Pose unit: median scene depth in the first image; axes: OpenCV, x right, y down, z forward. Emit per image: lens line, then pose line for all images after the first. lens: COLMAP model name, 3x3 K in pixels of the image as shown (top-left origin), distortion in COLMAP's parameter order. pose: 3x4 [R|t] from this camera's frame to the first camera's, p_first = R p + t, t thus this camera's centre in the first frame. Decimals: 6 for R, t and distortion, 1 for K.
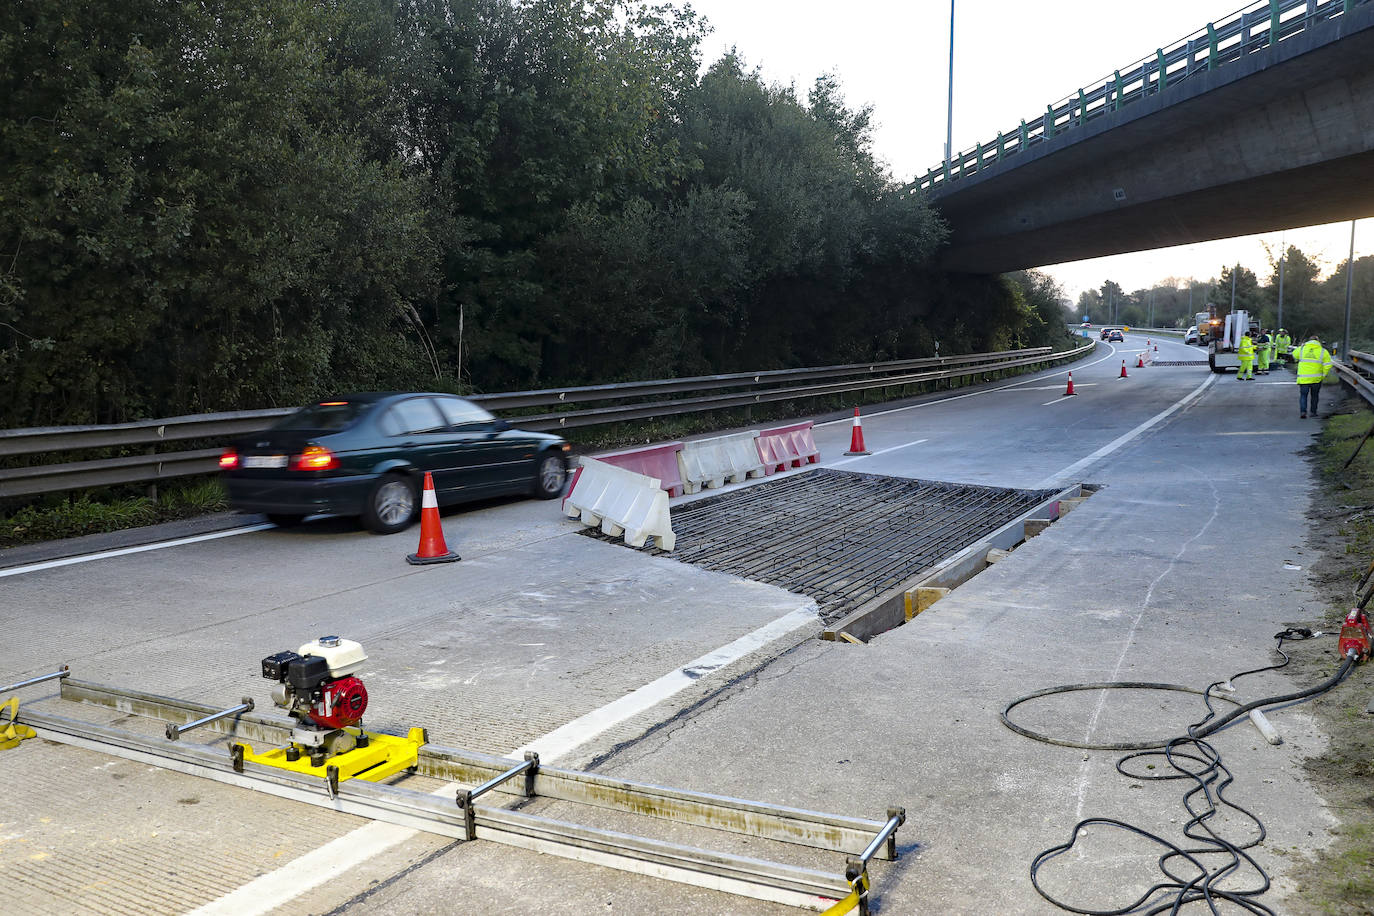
lens RADIAL K [[1168.5, 0, 637.2], [0, 1168.5, 432.6], [0, 0, 1]] dist [-0.078570, 0.107229]
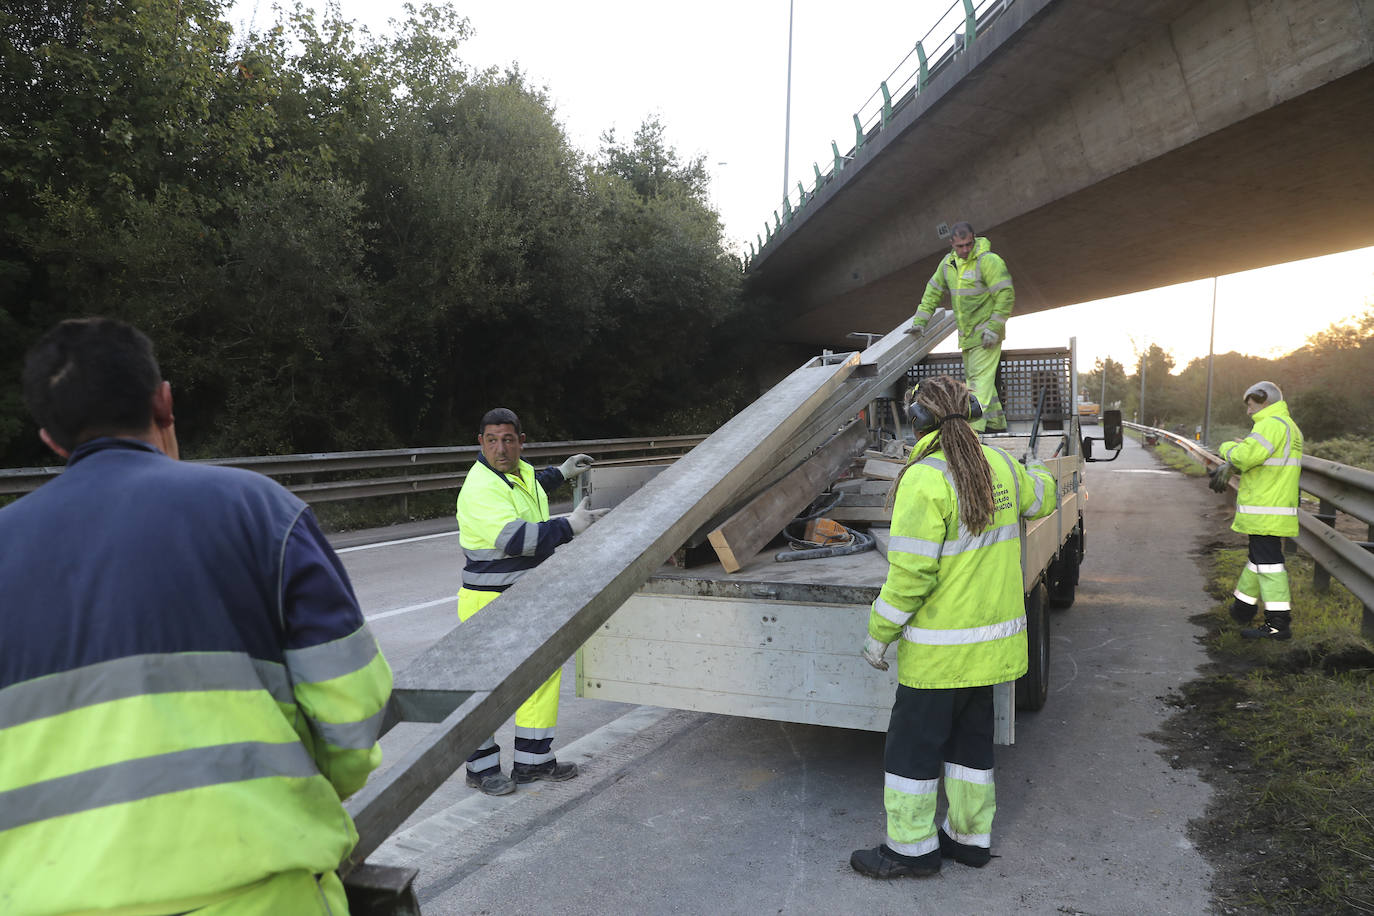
lens RADIAL K [[967.1, 0, 687.0], [0, 967.1, 458.0], [0, 0, 1]] dist [-0.109641, 0.096779]
pose [[0.997973, 0.021887, 0.059751, 0.286139], [-0.020090, 0.999332, -0.030523, -0.039515], [-0.060379, 0.029261, 0.997747, 0.505336]]
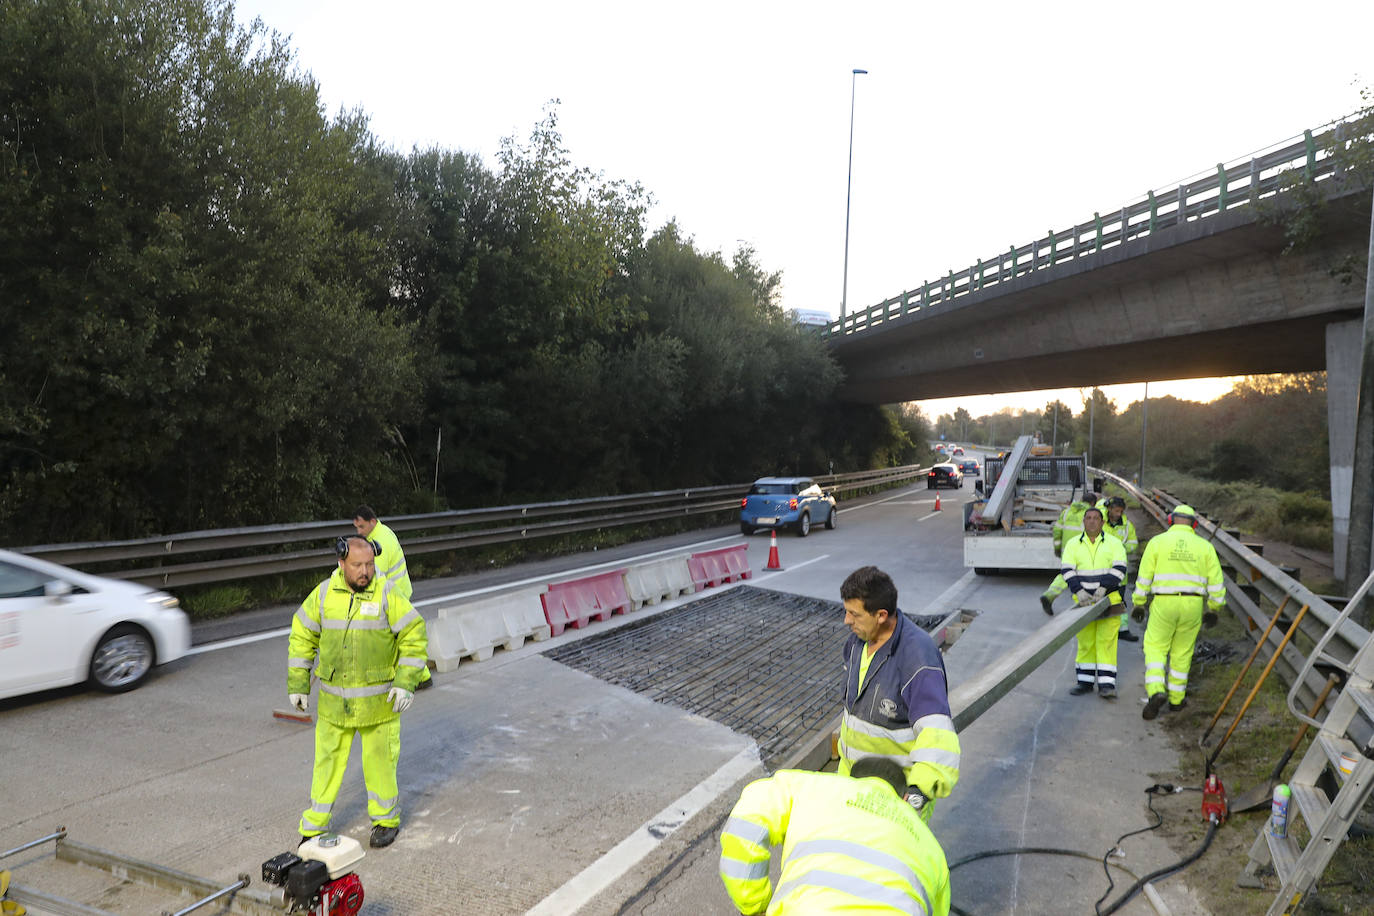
lens RADIAL K [[967.1, 0, 687.0], [0, 967.1, 458.0], [0, 0, 1]] dist [-0.109641, 0.096779]
pose [[0.993299, 0.034186, 0.110401, -0.009946], [-0.027233, 0.997586, -0.063881, -0.025190], [-0.112318, 0.060446, 0.991832, 0.018668]]
